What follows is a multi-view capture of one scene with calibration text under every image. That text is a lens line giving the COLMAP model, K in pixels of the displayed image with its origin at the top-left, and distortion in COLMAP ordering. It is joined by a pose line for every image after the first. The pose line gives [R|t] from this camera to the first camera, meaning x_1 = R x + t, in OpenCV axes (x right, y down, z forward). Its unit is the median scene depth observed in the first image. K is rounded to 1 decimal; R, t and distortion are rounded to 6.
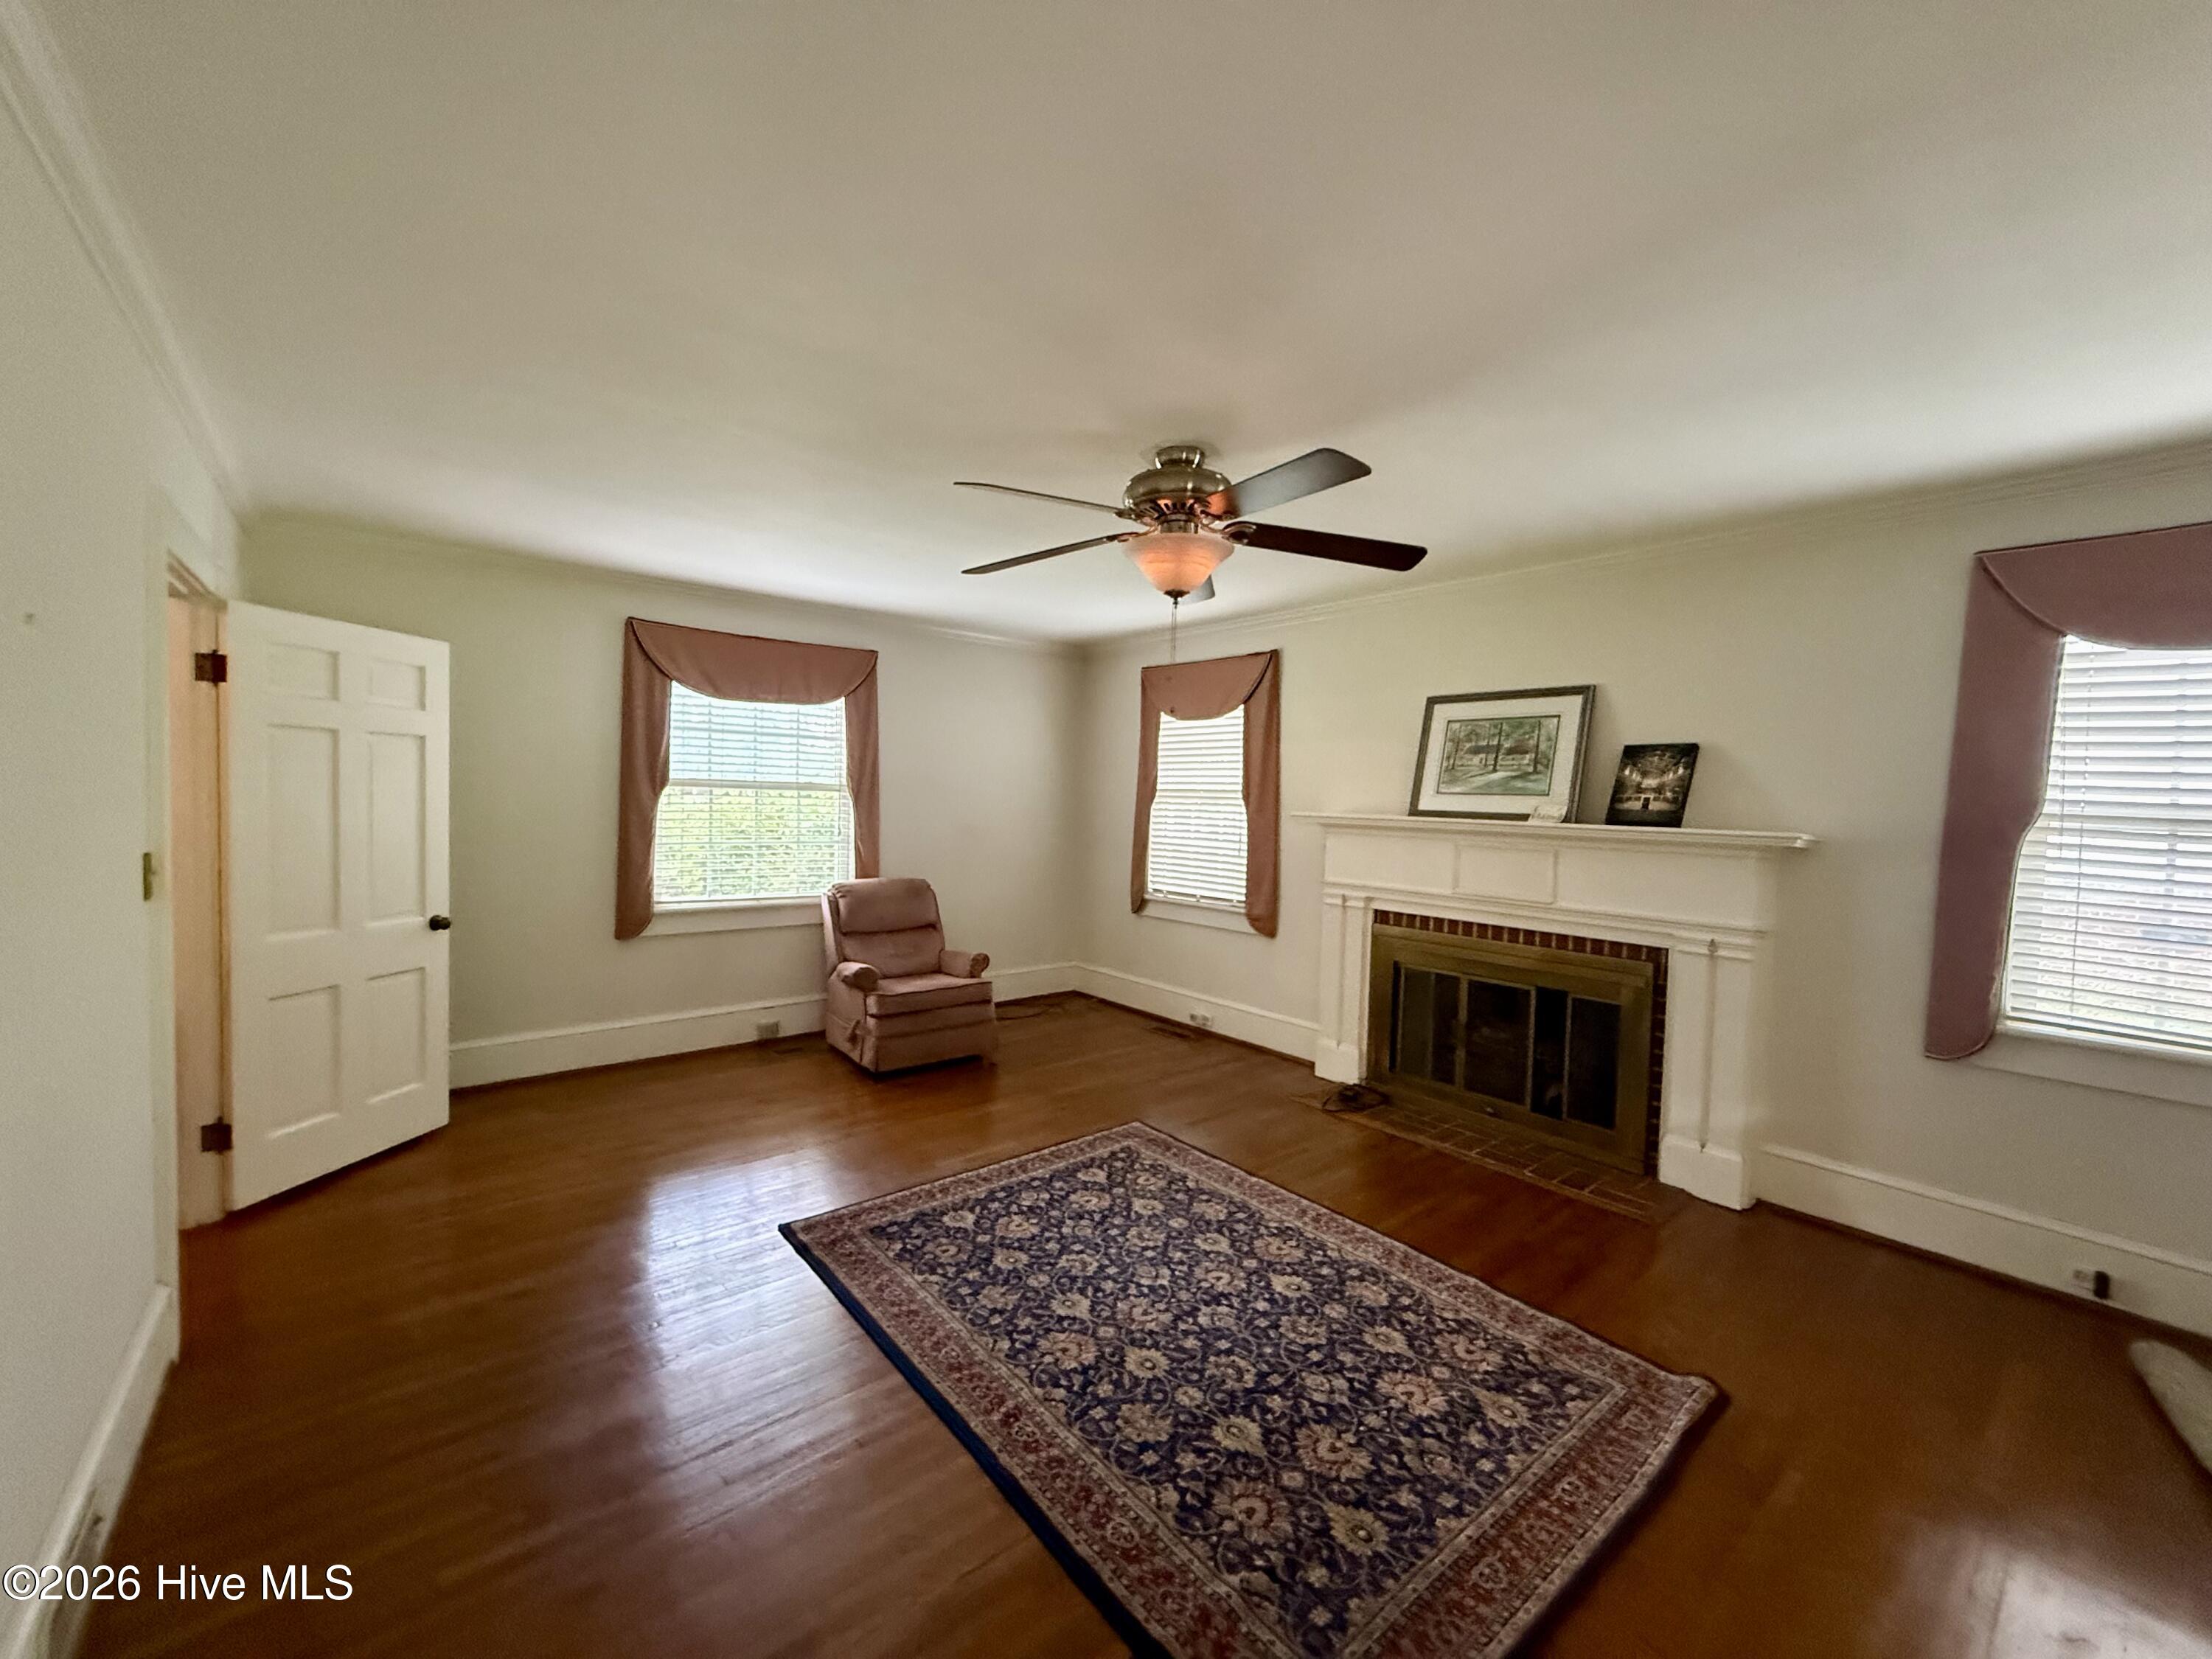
lens RADIAL K [[885.7, 0, 1097.8], [0, 885.7, 823.3], [0, 0, 1]] dist [-0.001192, 0.000627]
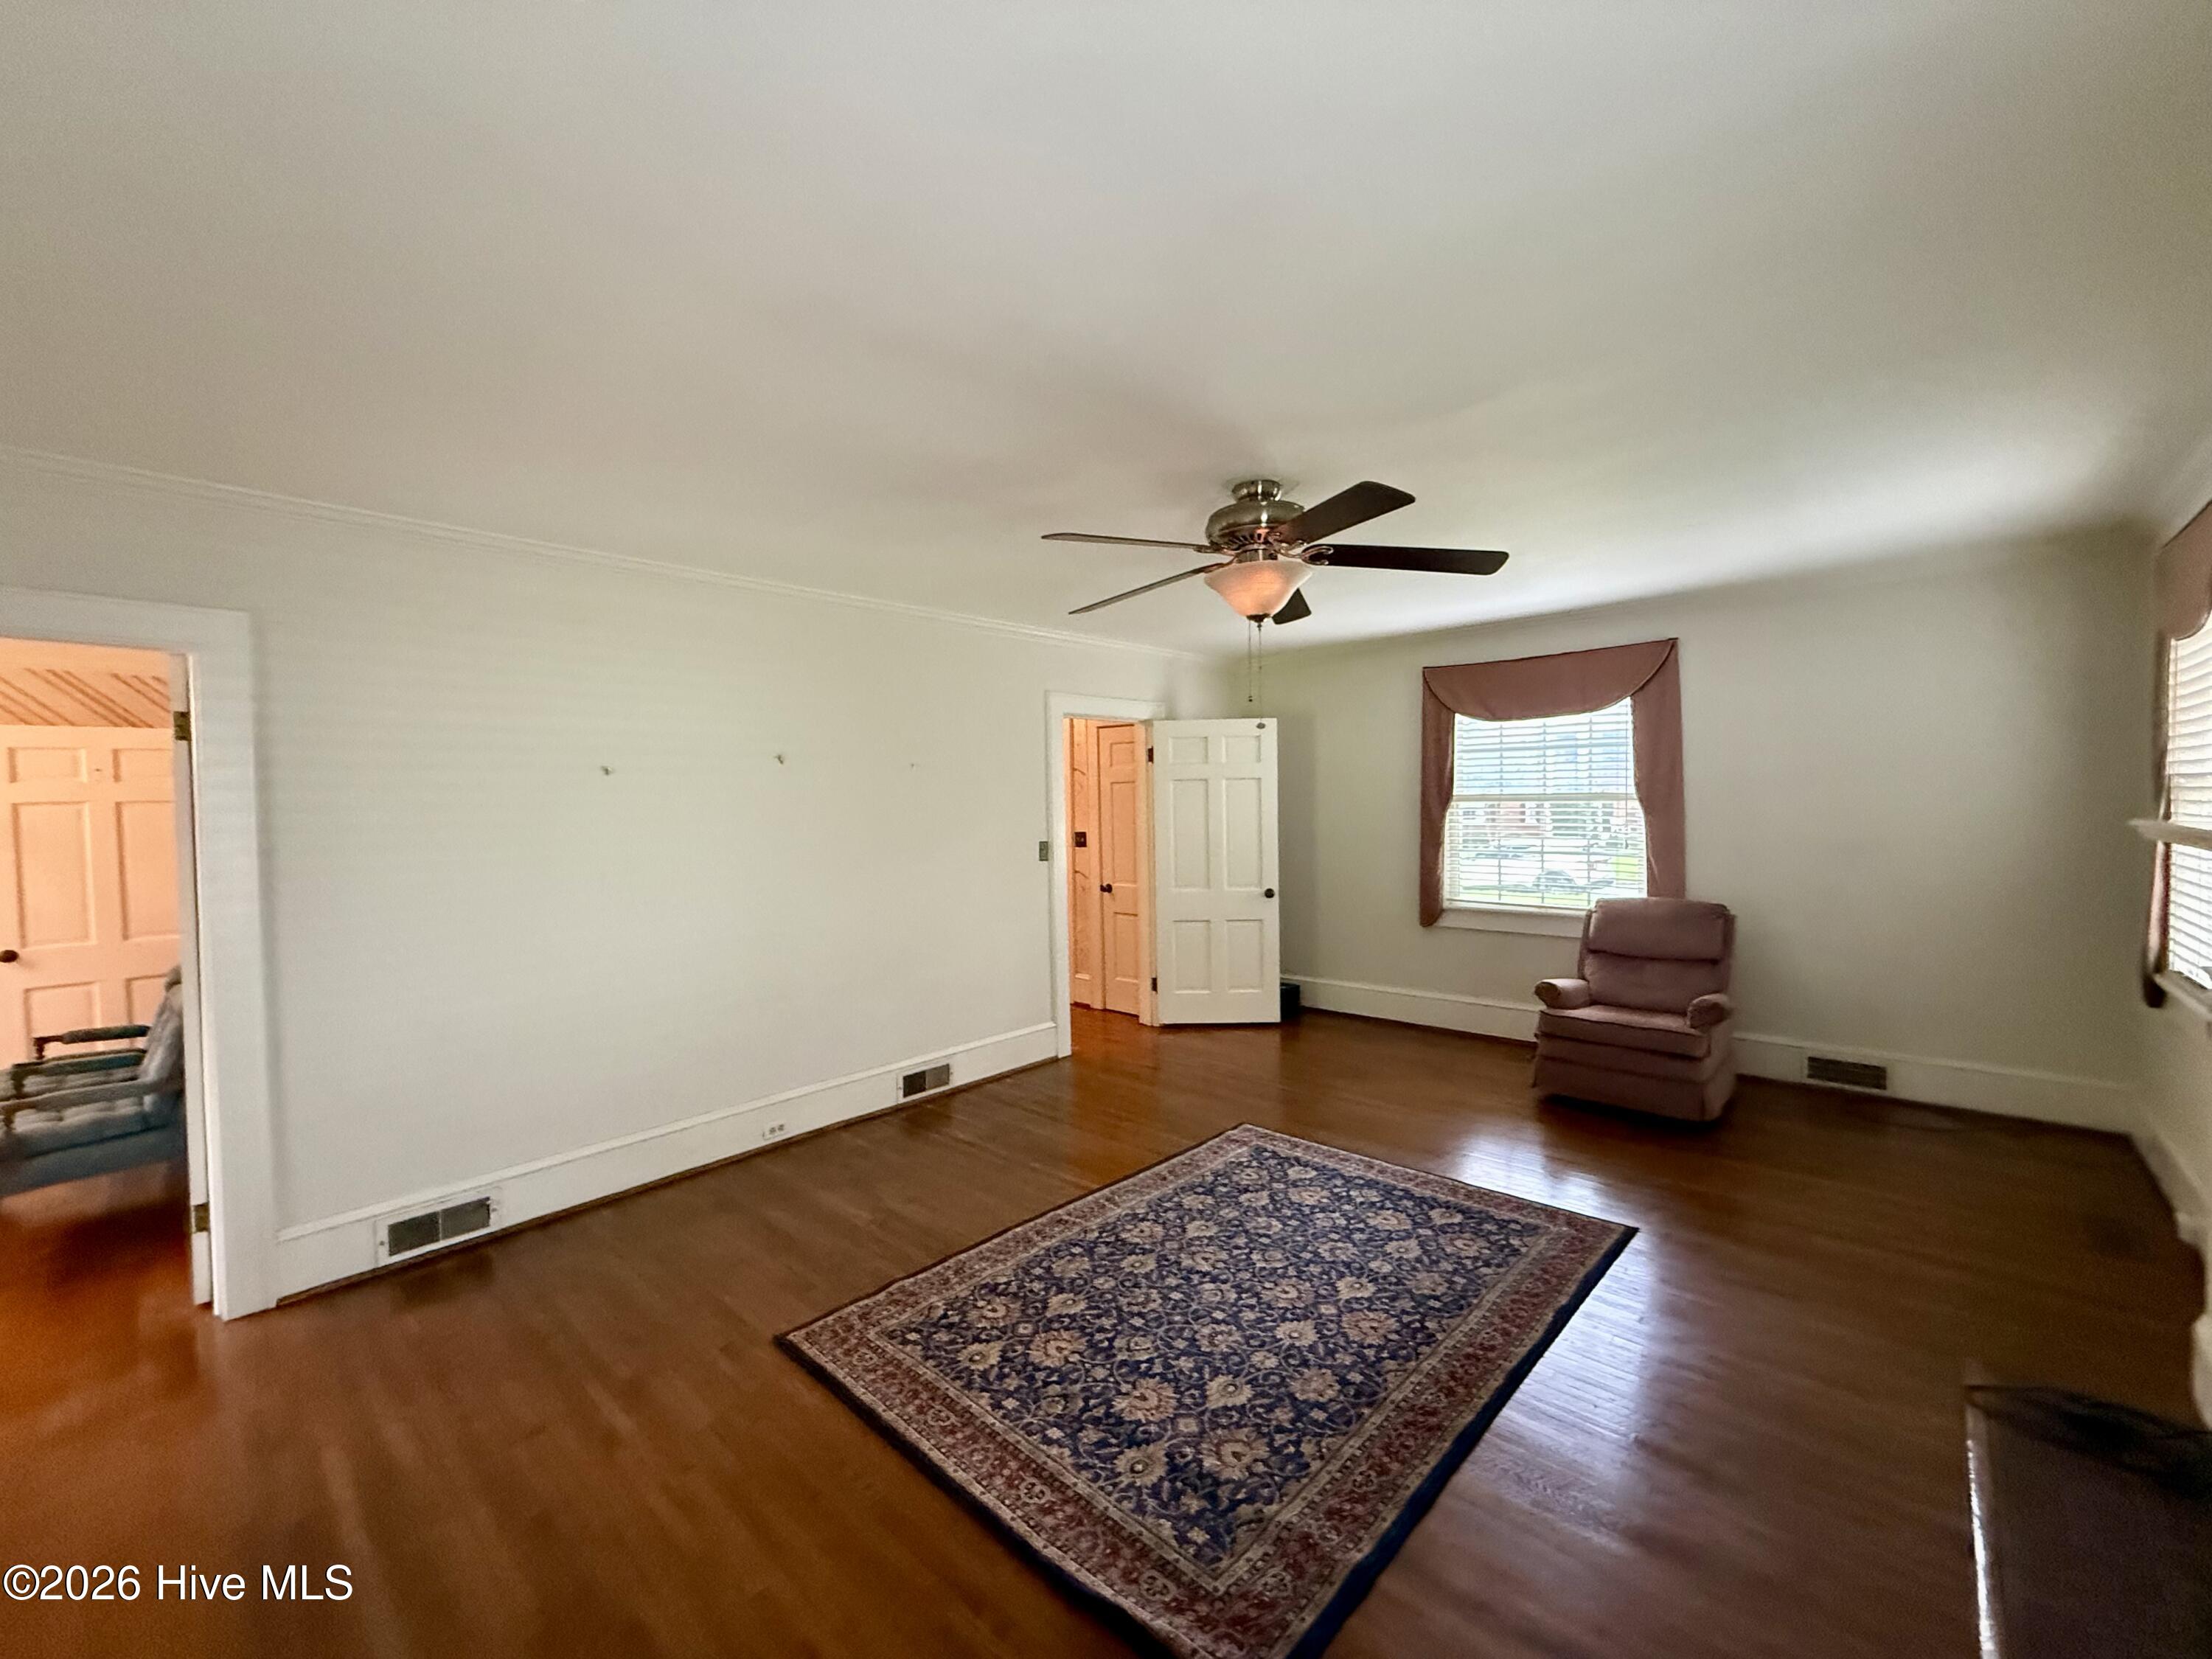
lens RADIAL K [[885.7, 0, 1104.9], [0, 885.7, 827.4], [0, 0, 1]] dist [-0.001192, 0.000627]
pose [[0.133571, 0.001225, -0.991039, 0.804132], [-0.009139, 0.999958, 0.000004, -0.004405], [0.990997, 0.009056, 0.133576, 0.486262]]
